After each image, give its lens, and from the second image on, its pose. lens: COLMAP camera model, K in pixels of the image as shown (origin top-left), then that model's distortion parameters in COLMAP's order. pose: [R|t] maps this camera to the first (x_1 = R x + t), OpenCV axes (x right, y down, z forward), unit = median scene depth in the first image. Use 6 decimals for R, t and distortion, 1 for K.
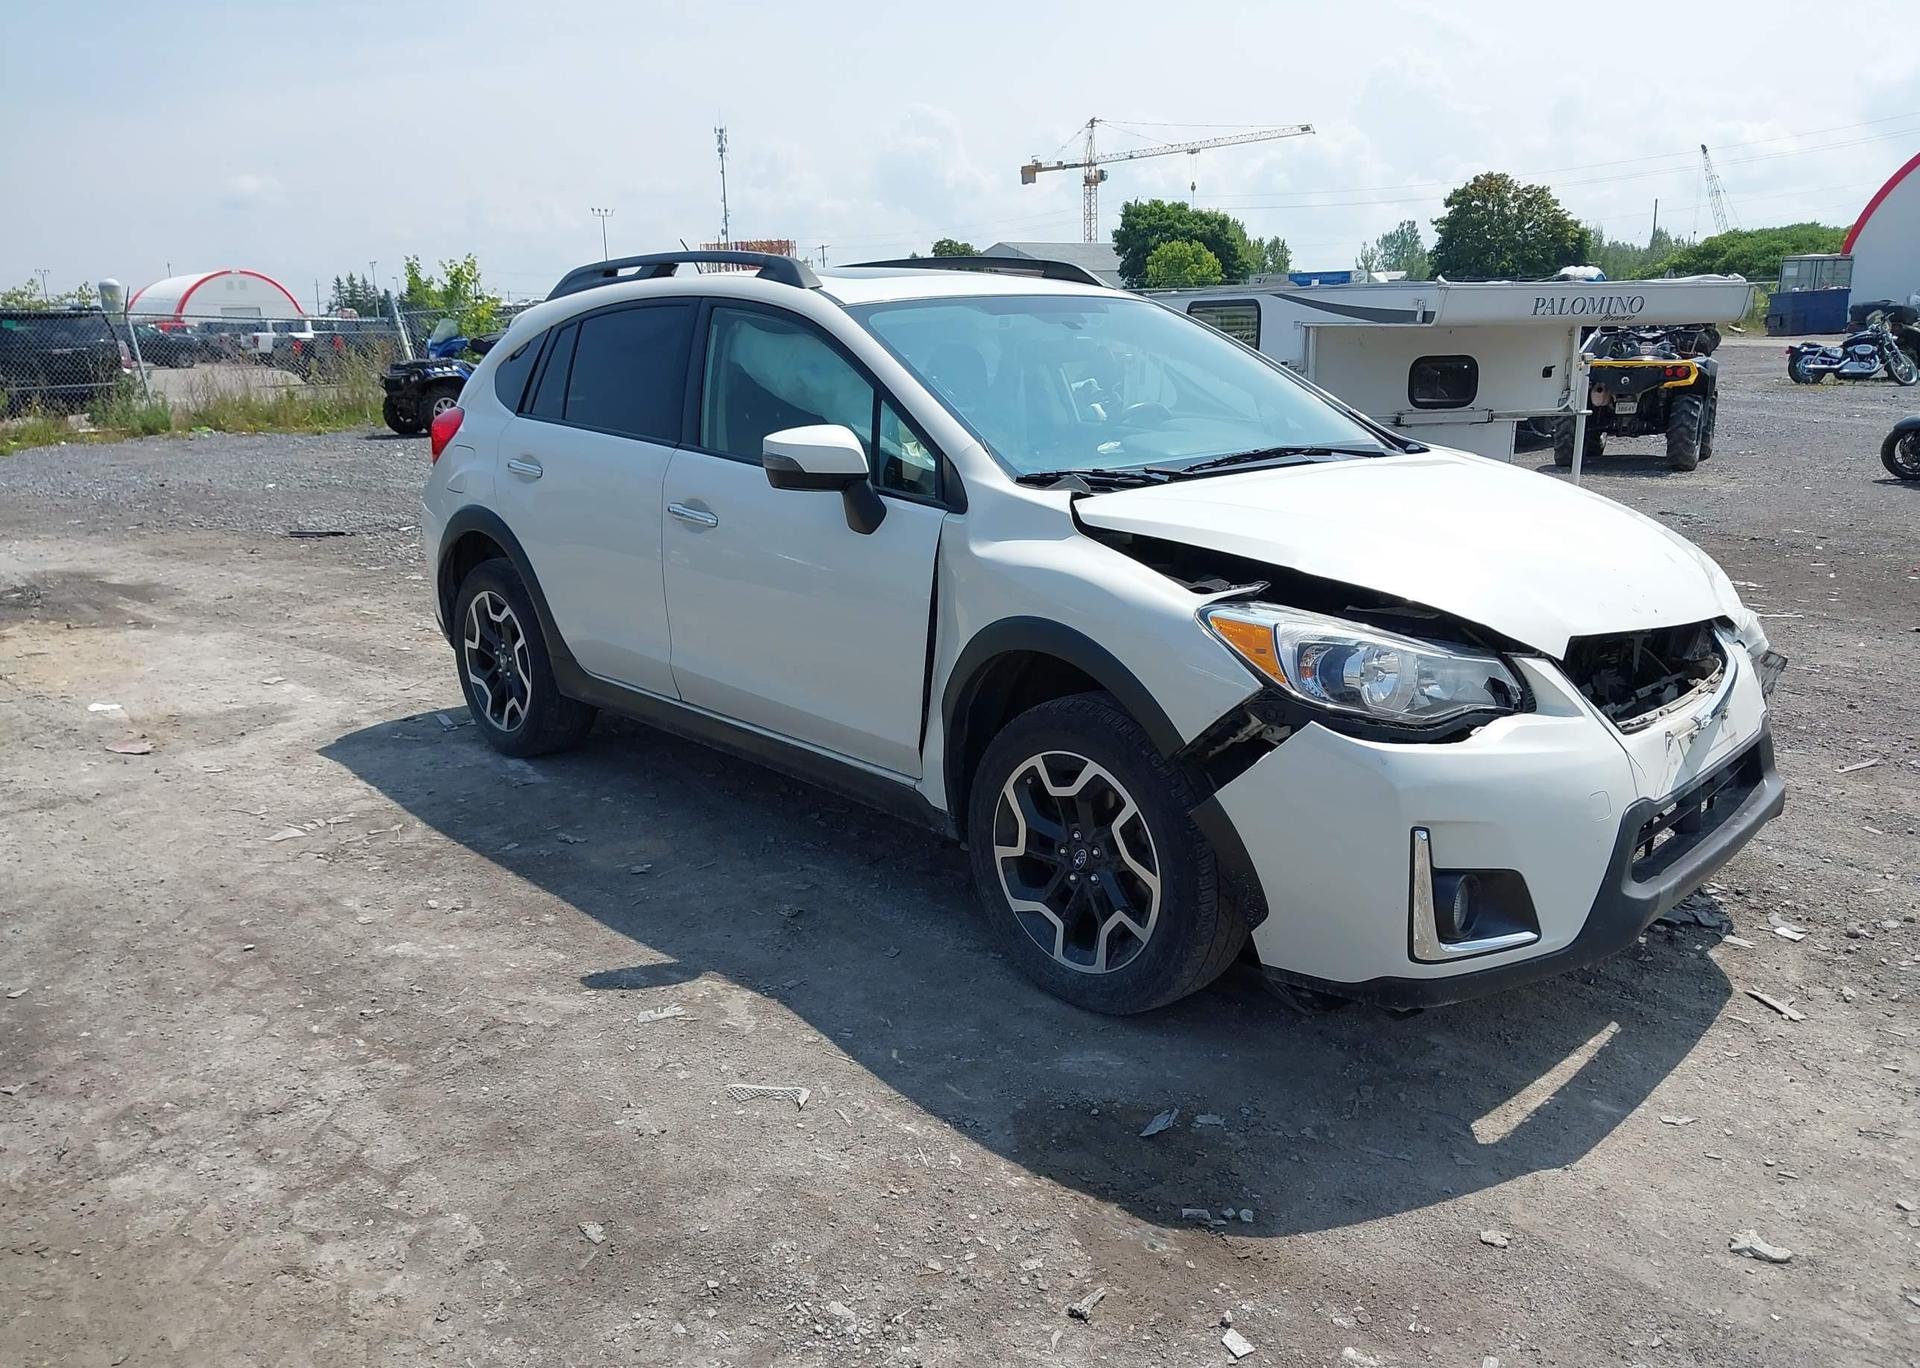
lens RADIAL K [[1526.9, 0, 939.9], [0, 1526.9, 702.1], [0, 0, 1]] dist [0.005000, -0.013982]
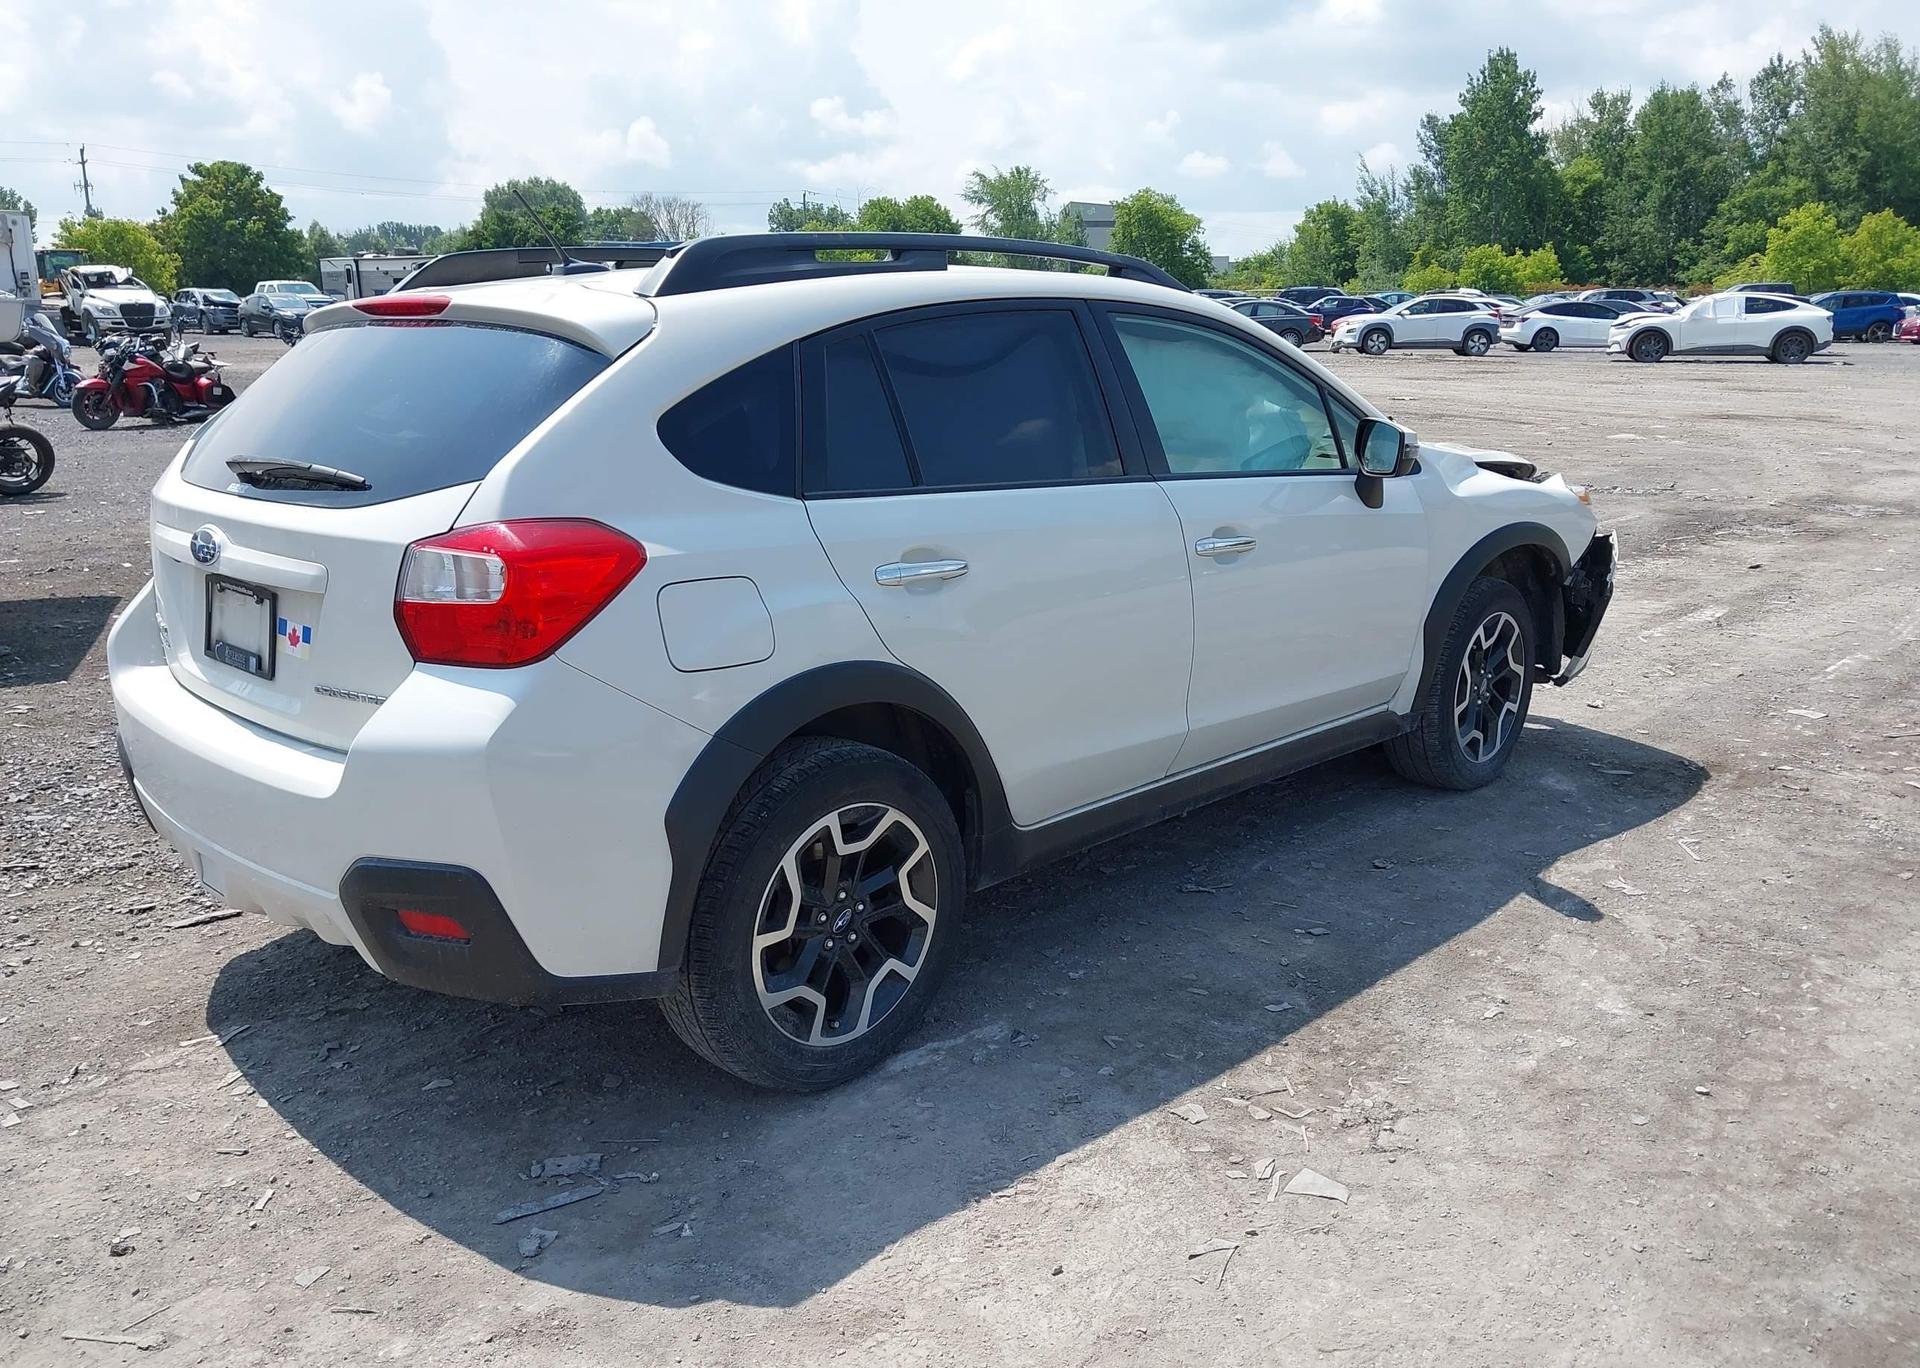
lens RADIAL K [[1526.9, 0, 947.8], [0, 1526.9, 677.9], [0, 0, 1]] dist [0.005000, -0.013982]
pose [[-0.070061, -0.216801, 0.973699, -1.248980], [0.246797, 0.941985, 0.227498, -0.353045], [-0.966531, 0.256244, -0.012490, 1.433998]]
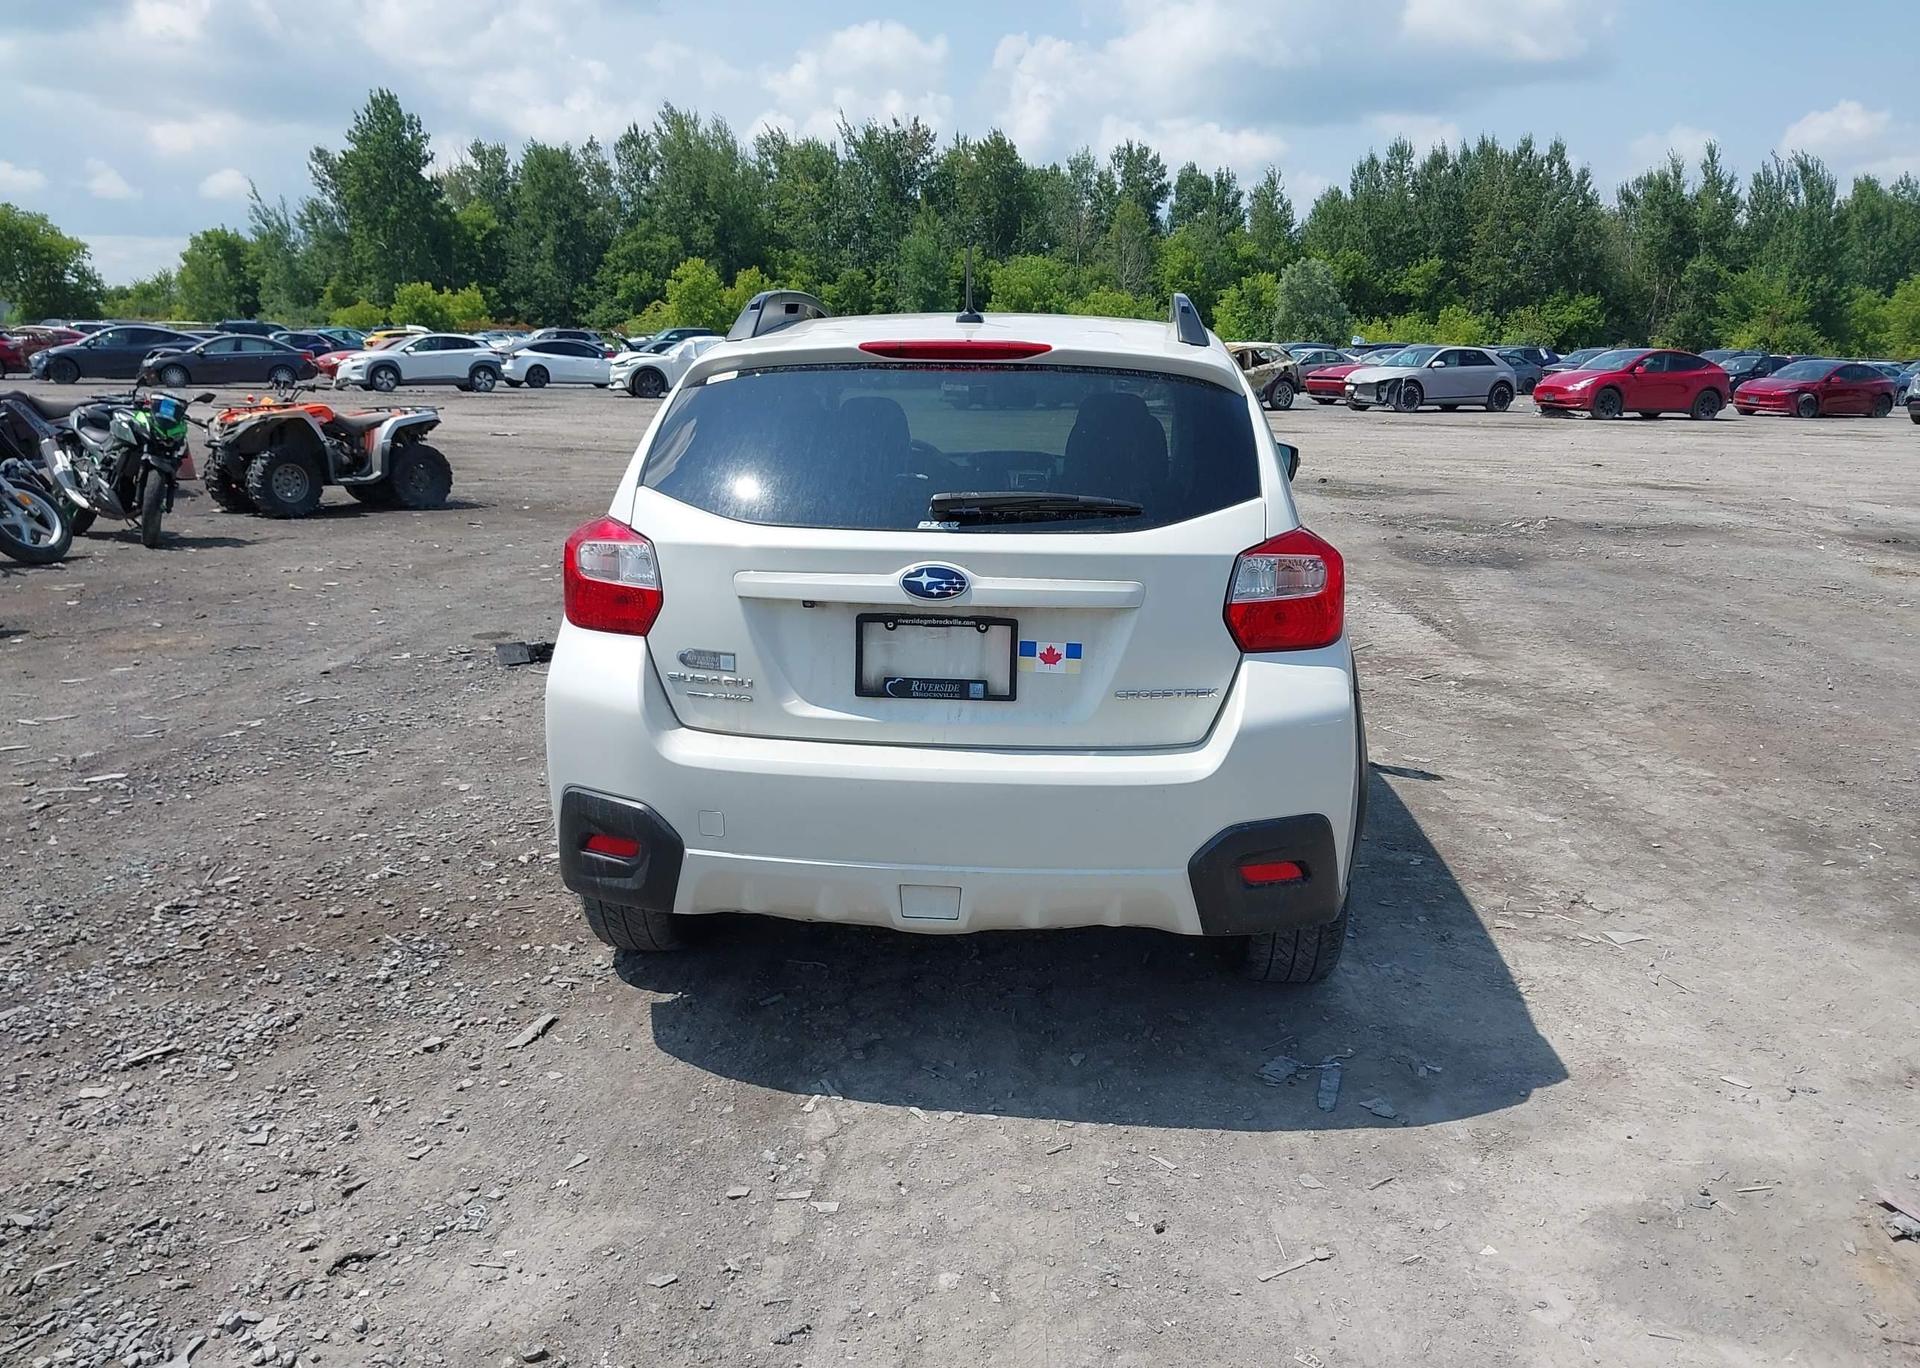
lens RADIAL K [[1526.9, 0, 942.1], [0, 1526.9, 672.2], [0, 0, 1]] dist [0.005000, -0.013982]
pose [[-0.684219, -0.140821, 0.715552, -1.013605], [0.177799, 0.919362, 0.350944, -0.579589], [-0.707271, 0.367346, -0.604007, 2.316672]]
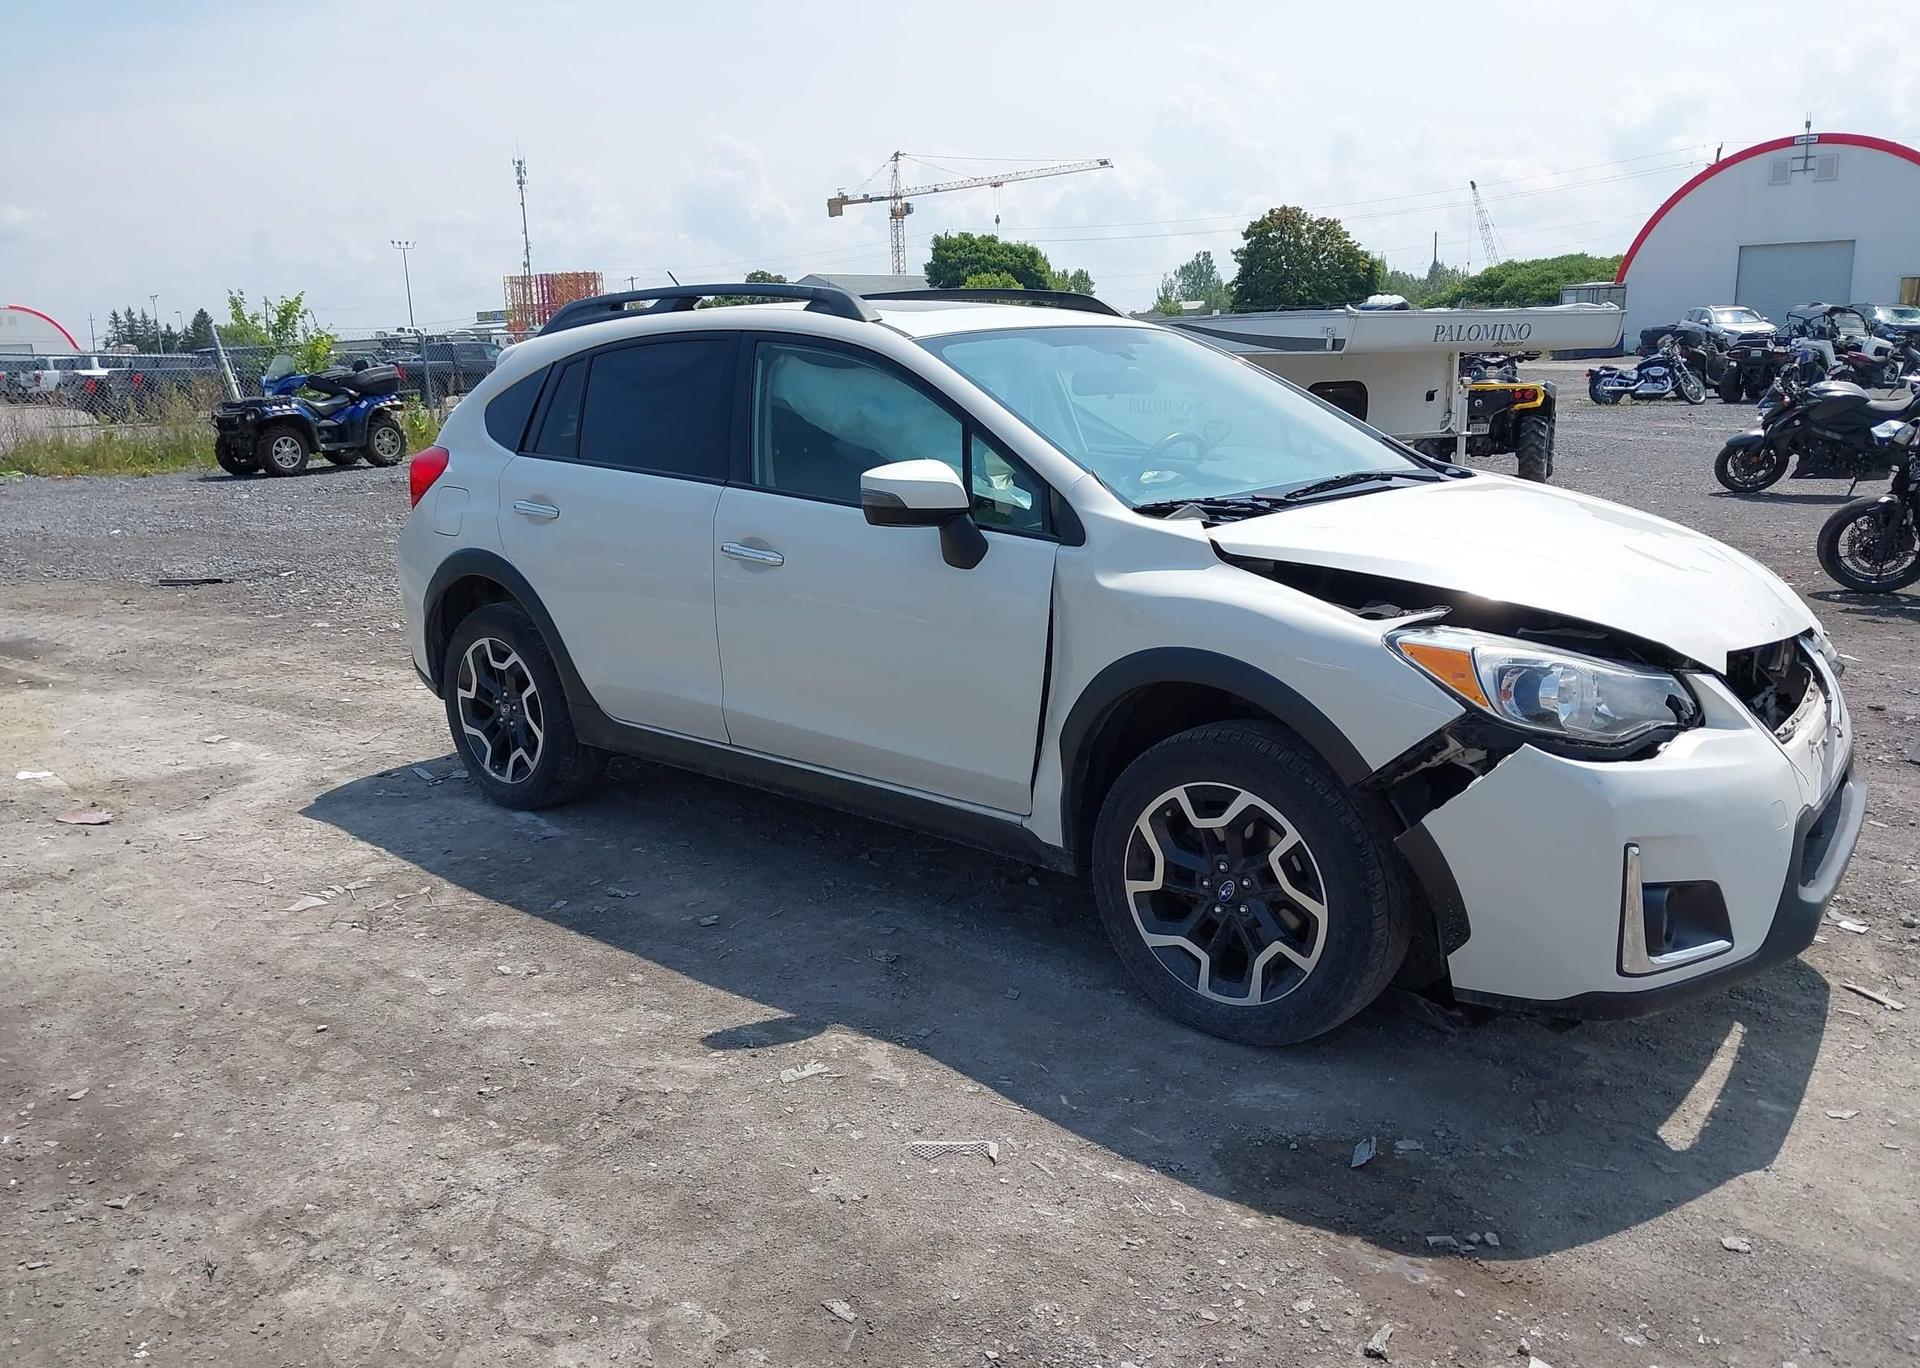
lens RADIAL K [[1526.9, 0, 939.4], [0, 1526.9, 689.8], [0, 0, 1]] dist [0.005000, -0.013982]
pose [[0.992584, -0.034161, 0.116663, -0.193013], [0.037236, 0.999012, -0.024278, -0.009506], [-0.115719, 0.028442, 0.992875, 0.028299]]
